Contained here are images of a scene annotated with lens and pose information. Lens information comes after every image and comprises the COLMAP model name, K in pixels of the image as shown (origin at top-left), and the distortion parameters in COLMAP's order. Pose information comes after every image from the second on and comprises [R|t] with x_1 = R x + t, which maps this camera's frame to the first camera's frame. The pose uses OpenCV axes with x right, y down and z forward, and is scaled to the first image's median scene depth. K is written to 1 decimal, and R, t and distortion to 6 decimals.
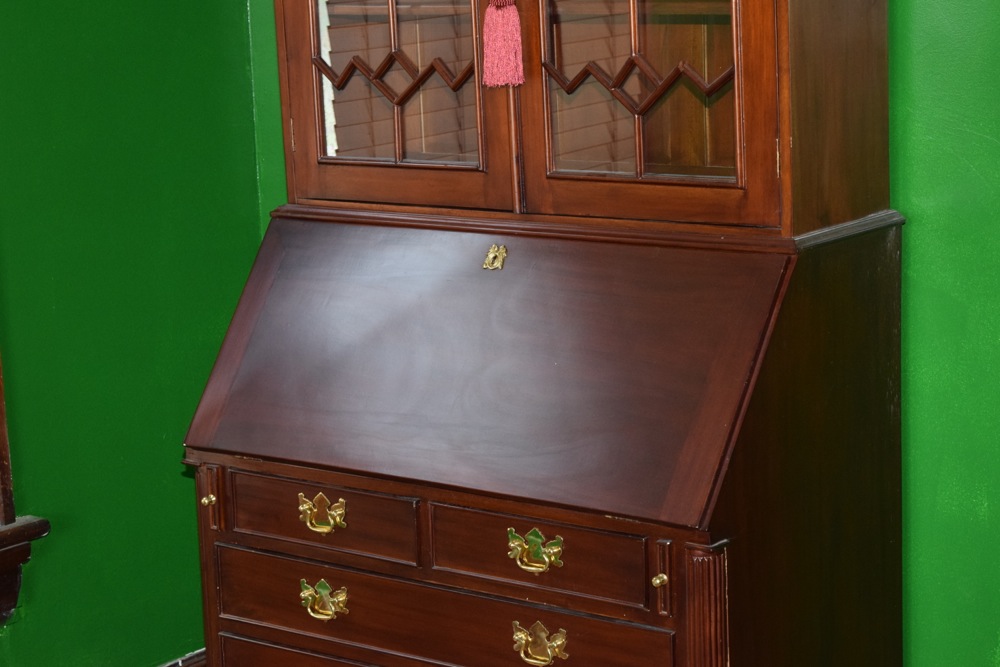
lens RADIAL K [[2258.6, 0, 500.0], [0, 2258.6, 333.5], [0, 0, 1]] dist [0.065554, 0.254698]
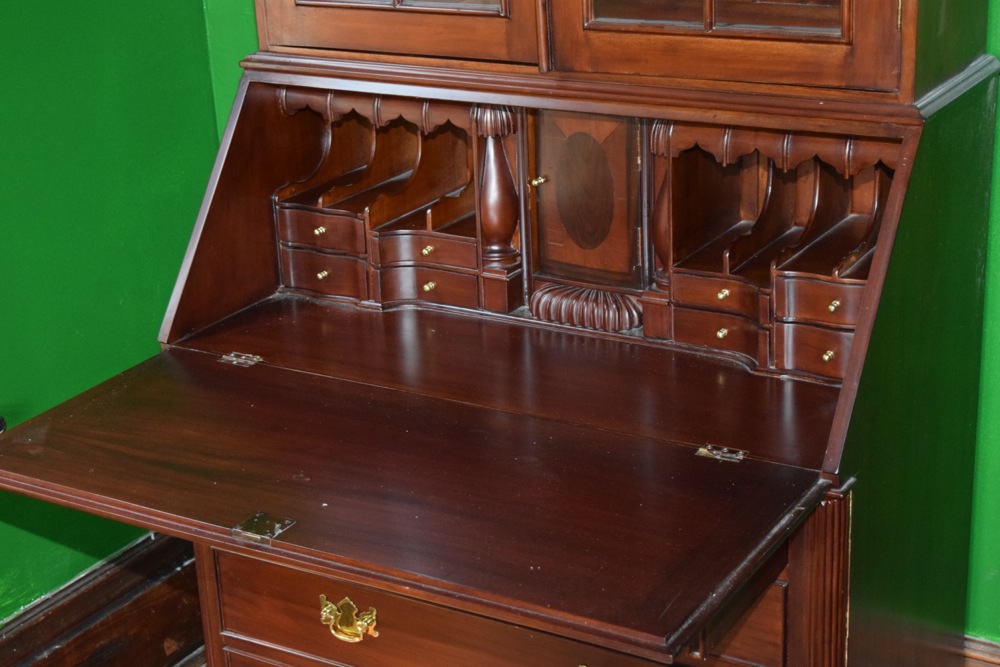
lens RADIAL K [[1727.6, 0, 500.0], [0, 1727.6, 333.5], [0, 0, 1]] dist [-0.001179, 0.071249]
pose [[0.993423, -0.045227, 0.105189, -0.084575], [0.027537, 0.986091, 0.163910, -0.062605], [-0.111139, -0.159935, 0.980851, 0.357576]]
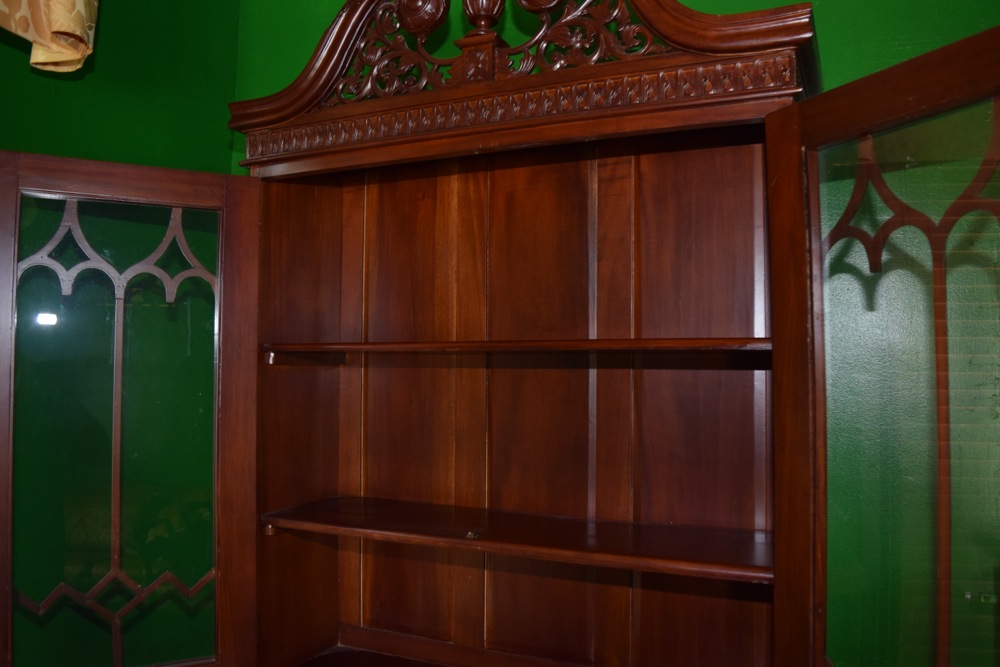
lens RADIAL K [[782.5, 0, 504.1], [0, 782.5, 331.0], [0, 0, 1]] dist [-0.093063, 0.013840]
pose [[0.971925, 0.059650, 0.227605, -0.071997], [-0.002982, 0.970377, -0.241578, -0.154240], [-0.235272, 0.234117, 0.943311, 0.633377]]
